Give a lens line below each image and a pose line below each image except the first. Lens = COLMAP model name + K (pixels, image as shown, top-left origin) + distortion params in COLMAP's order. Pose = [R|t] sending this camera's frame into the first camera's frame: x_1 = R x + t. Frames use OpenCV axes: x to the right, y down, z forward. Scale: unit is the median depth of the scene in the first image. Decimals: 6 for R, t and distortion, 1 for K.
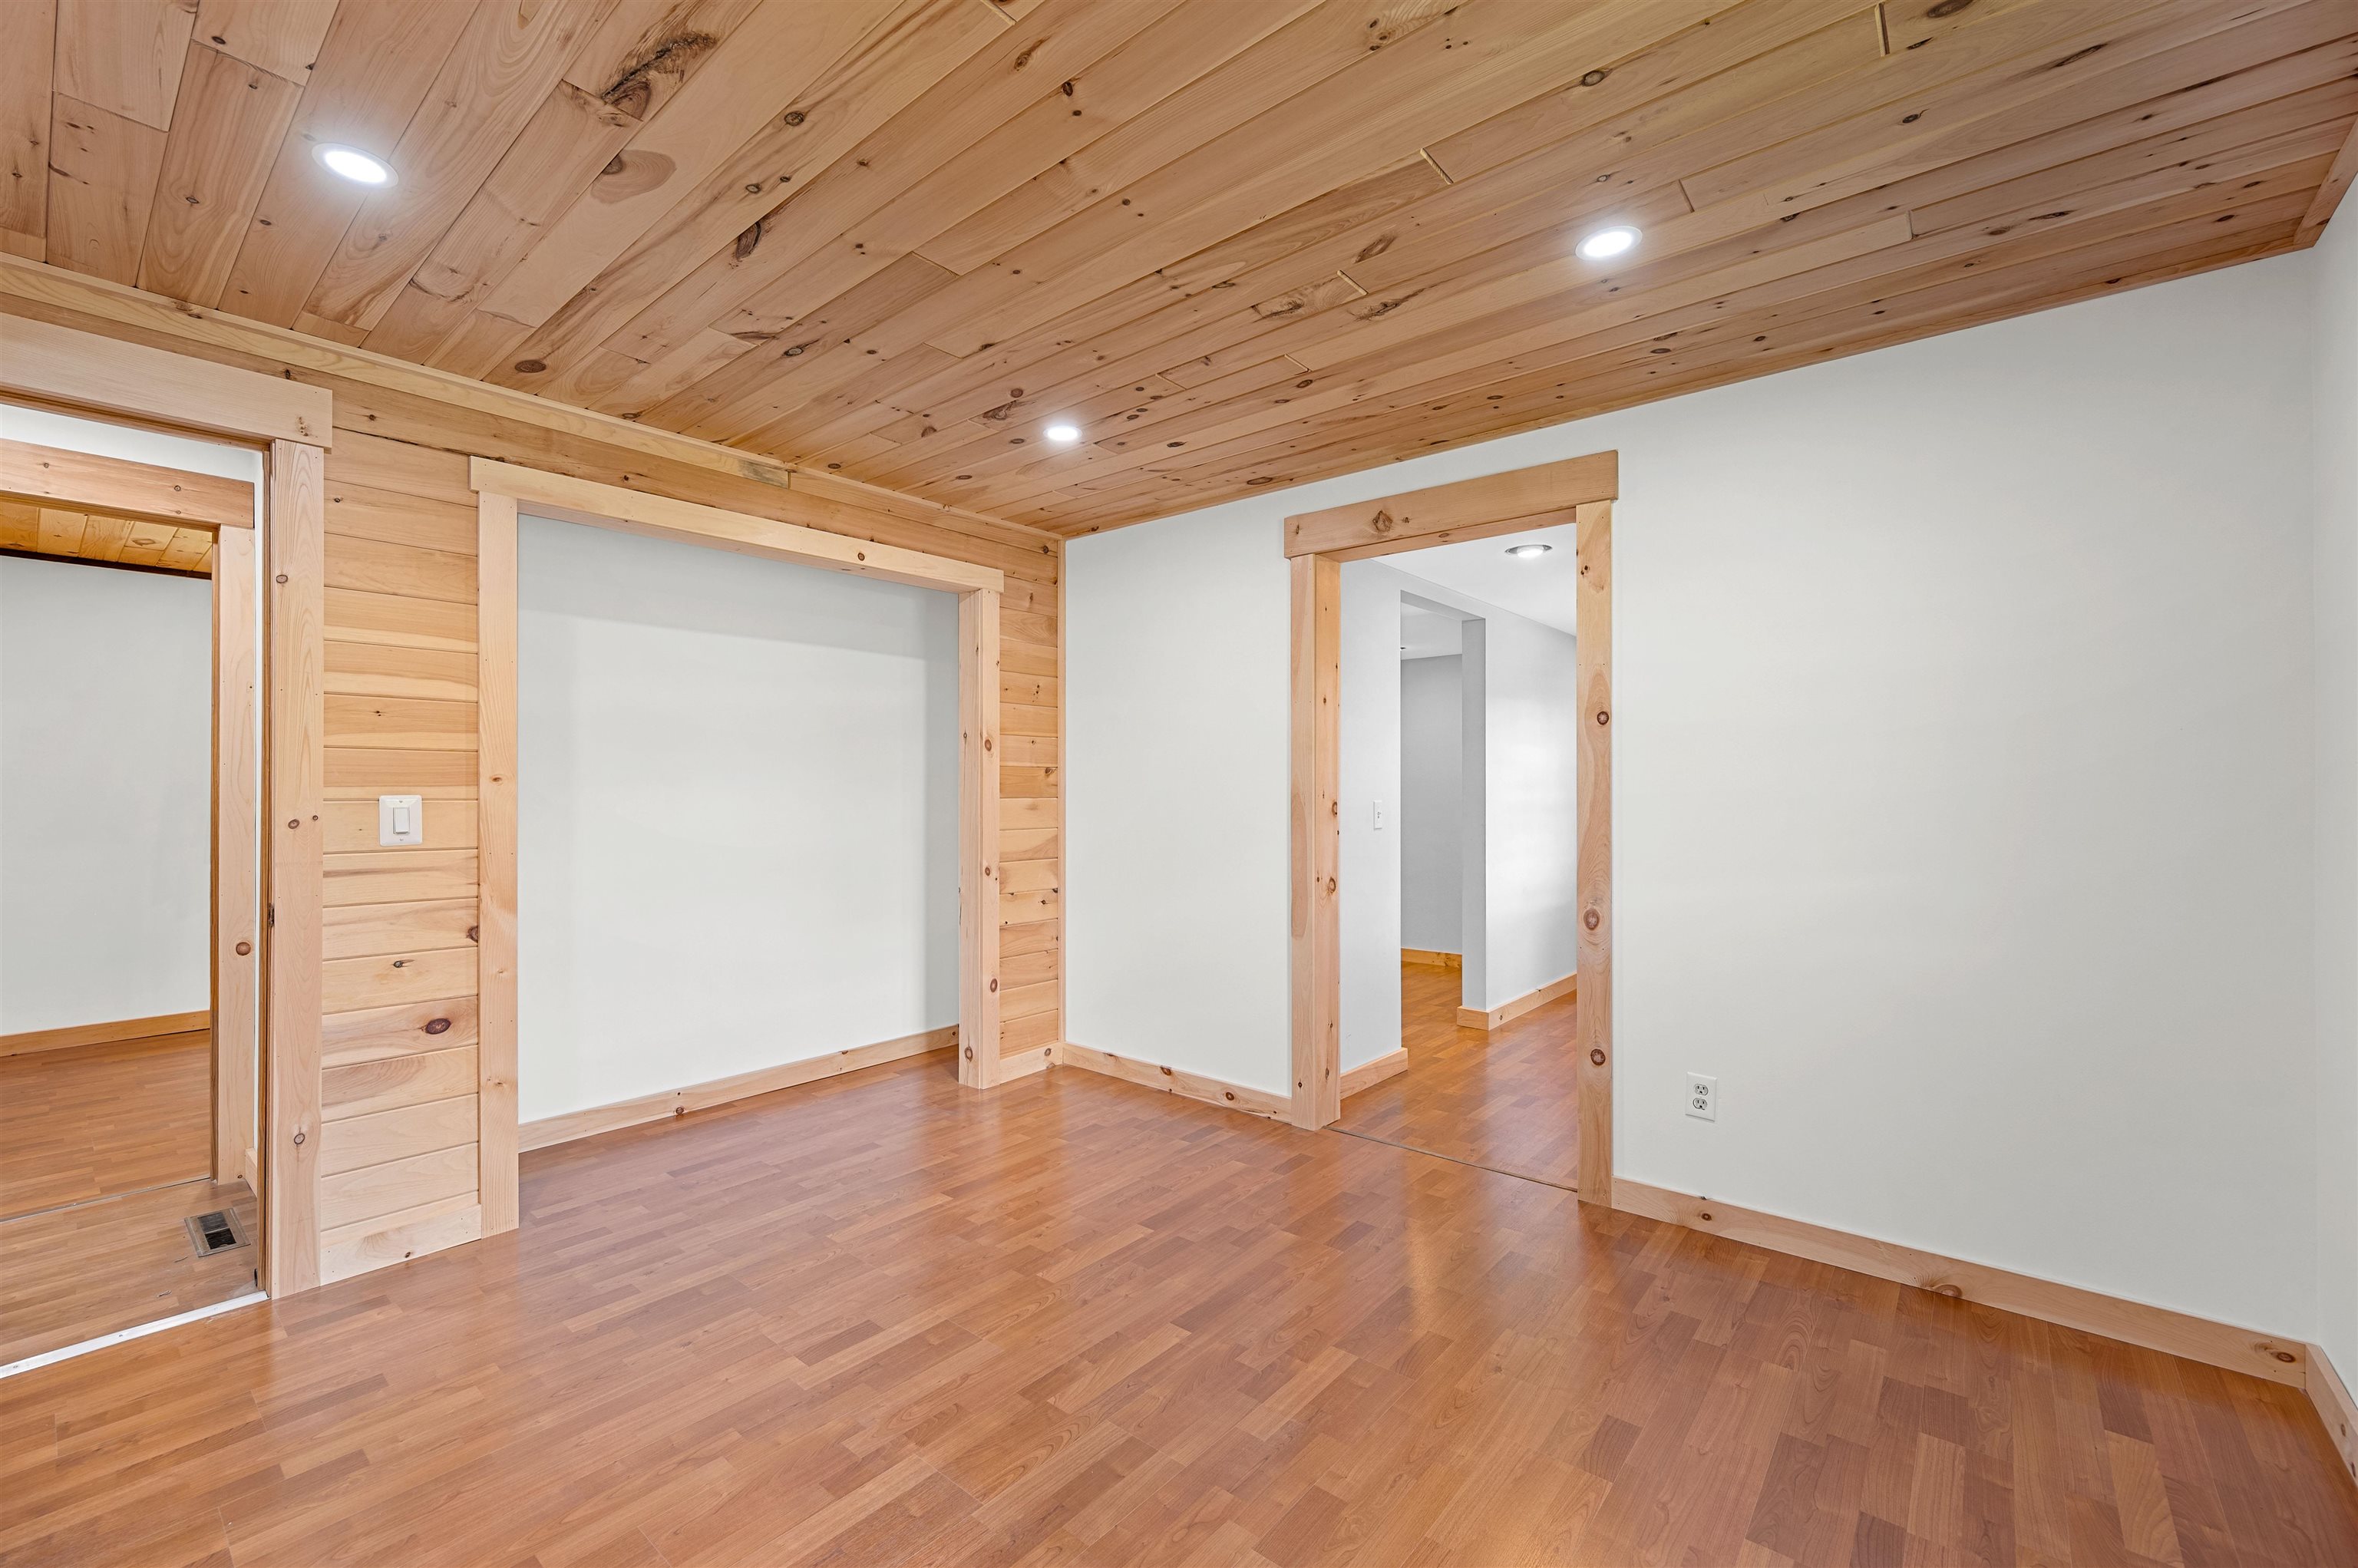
lens RADIAL K [[975.5, 0, 1122.1], [0, 975.5, 783.2], [0, 0, 1]] dist [-0.009221, 0.000860]
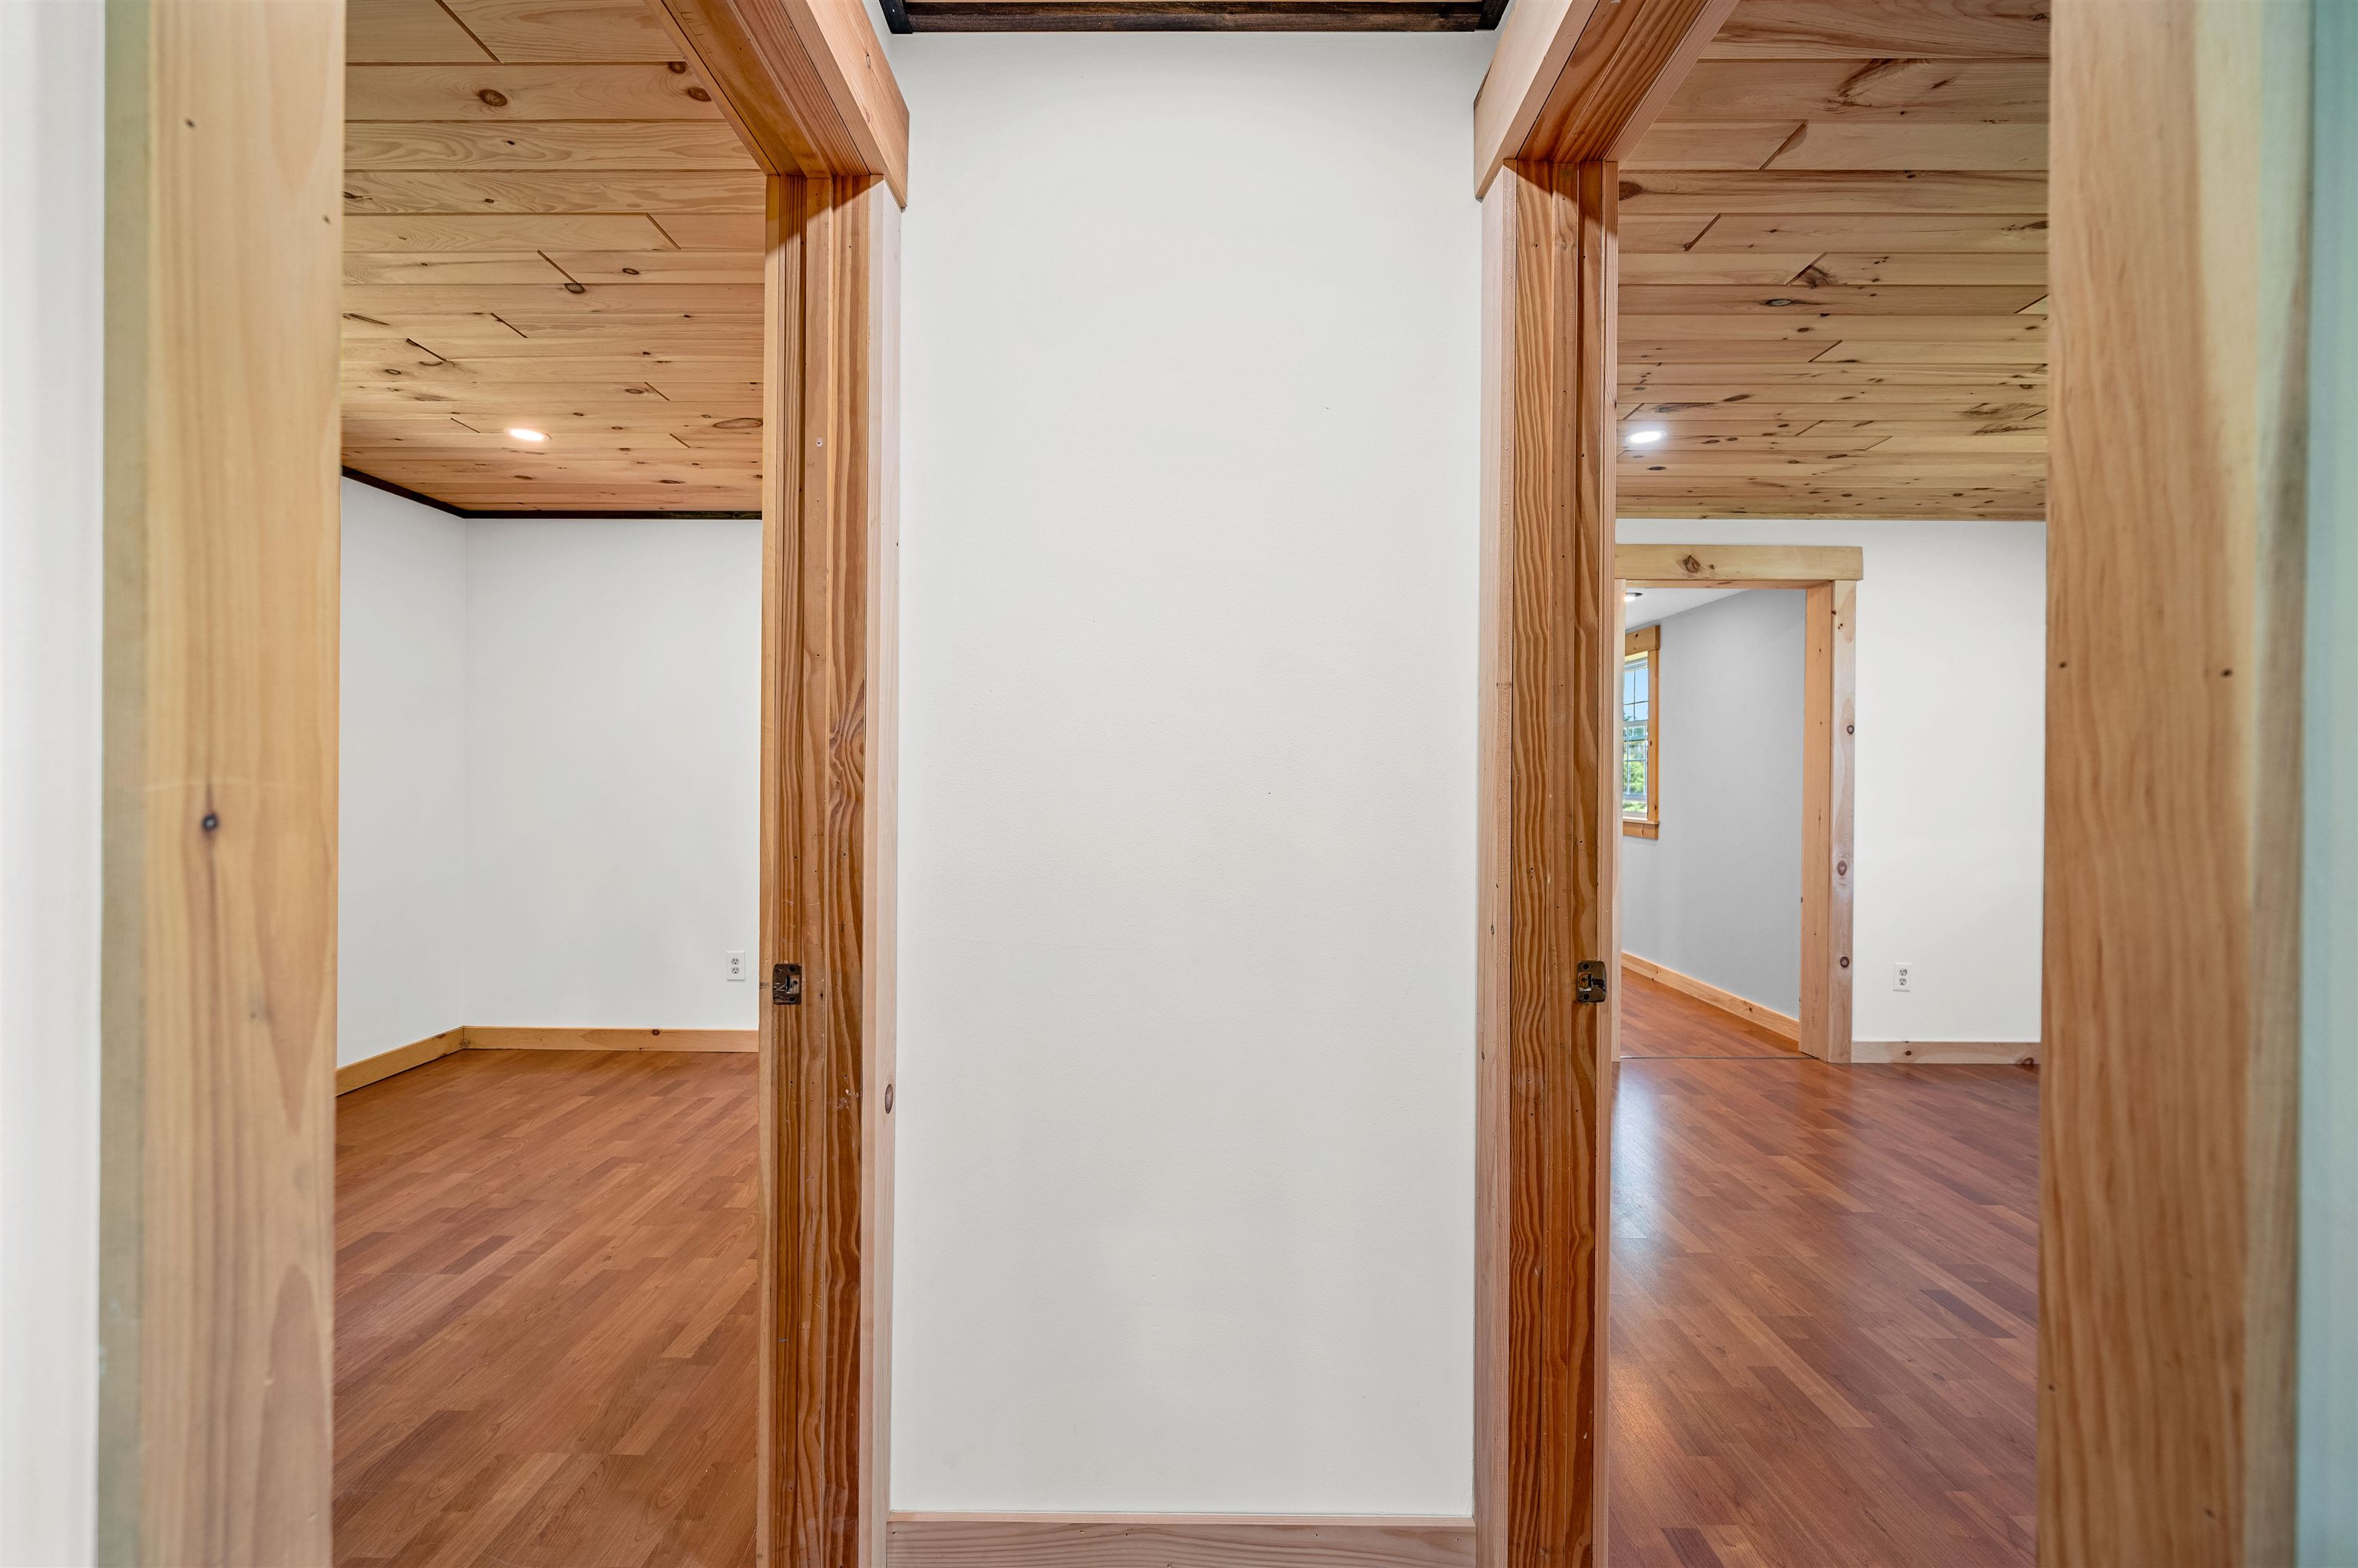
lens RADIAL K [[936.4, 0, 1177.4], [0, 936.4, 781.1], [0, 0, 1]] dist [0.000035, 0.000530]
pose [[0.753408, -0.001761, 0.657551, -1.419189], [-0.007949, 0.999899, 0.011786, 0.003363], [-0.657506, -0.014107, 0.753317, 0.725569]]
